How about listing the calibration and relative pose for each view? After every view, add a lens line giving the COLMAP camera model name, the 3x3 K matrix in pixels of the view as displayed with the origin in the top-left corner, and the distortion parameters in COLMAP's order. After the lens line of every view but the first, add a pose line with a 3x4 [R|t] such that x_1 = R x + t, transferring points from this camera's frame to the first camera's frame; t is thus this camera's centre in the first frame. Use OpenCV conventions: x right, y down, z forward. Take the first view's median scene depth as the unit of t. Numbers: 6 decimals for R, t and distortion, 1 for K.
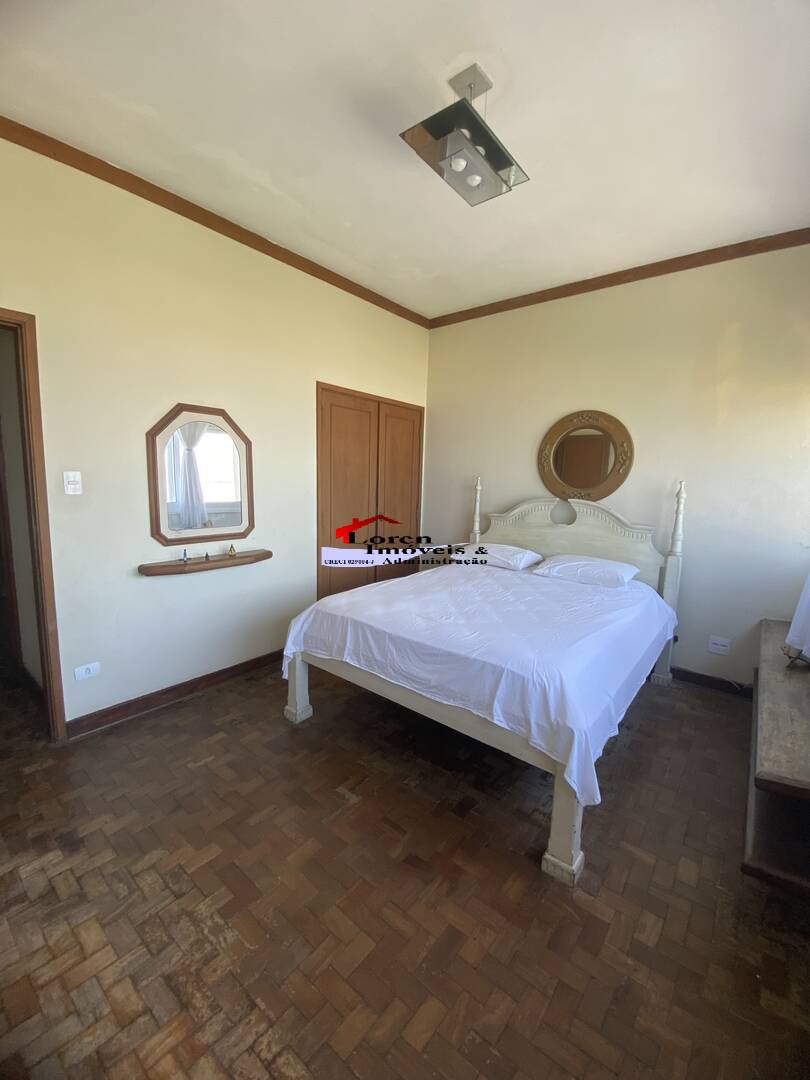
lens RADIAL K [[446.2, 0, 395.6], [0, 446.2, 535.3], [0, 0, 1]] dist [-0.009857, -0.001475]
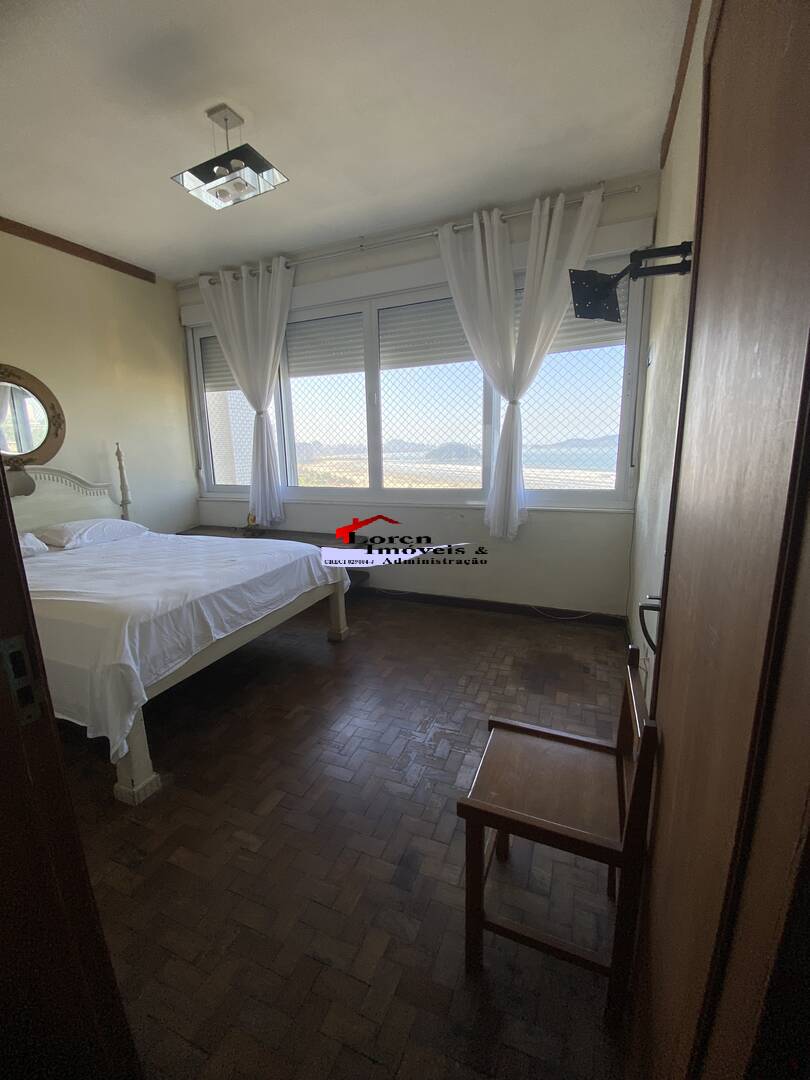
lens RADIAL K [[446.2, 0, 400.6], [0, 446.2, 536.3], [0, 0, 1]] dist [-0.009857, -0.001475]
pose [[-0.283595, -0.213633, 0.934845, -1.091649], [0.138423, 0.955539, 0.260354, -0.118934], [-0.948901, 0.203239, -0.241415, 0.848357]]
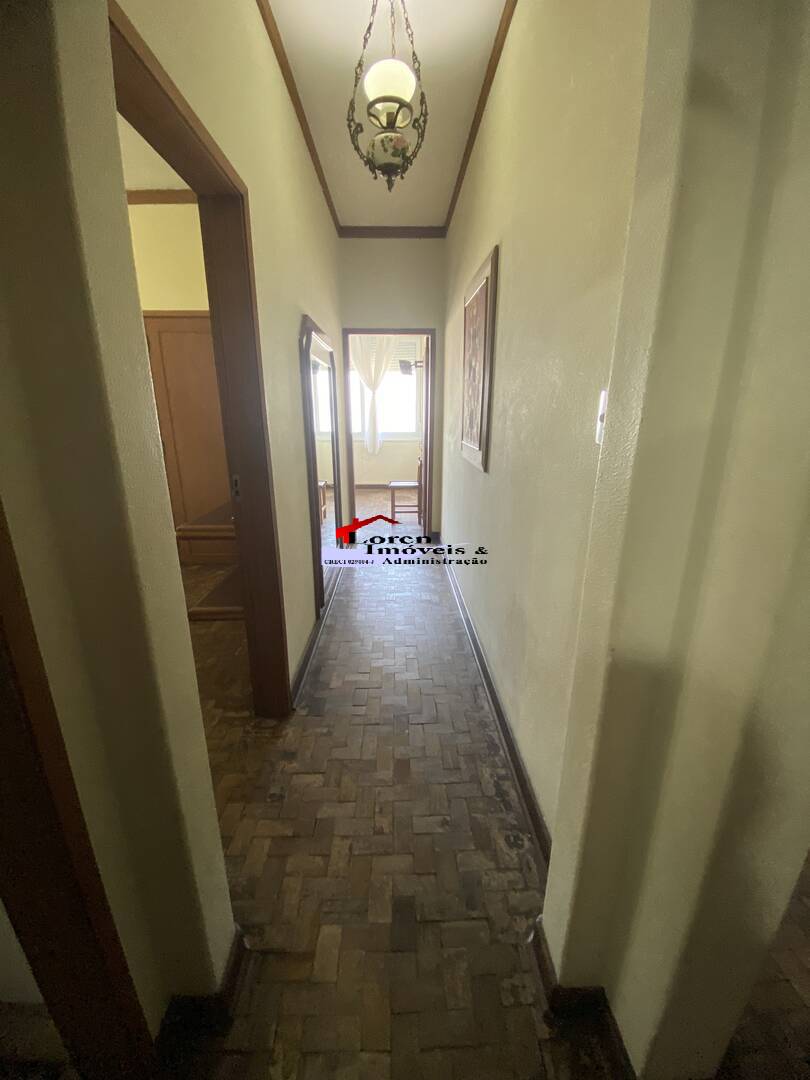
lens RADIAL K [[446.2, 0, 407.0], [0, 446.2, 541.2], [0, 0, 1]] dist [-0.009857, -0.001475]
pose [[-0.639234, -0.239668, 0.730711, -2.184493], [0.091170, 0.919875, 0.381469, -0.274728], [-0.763589, 0.310467, -0.566165, 1.752726]]
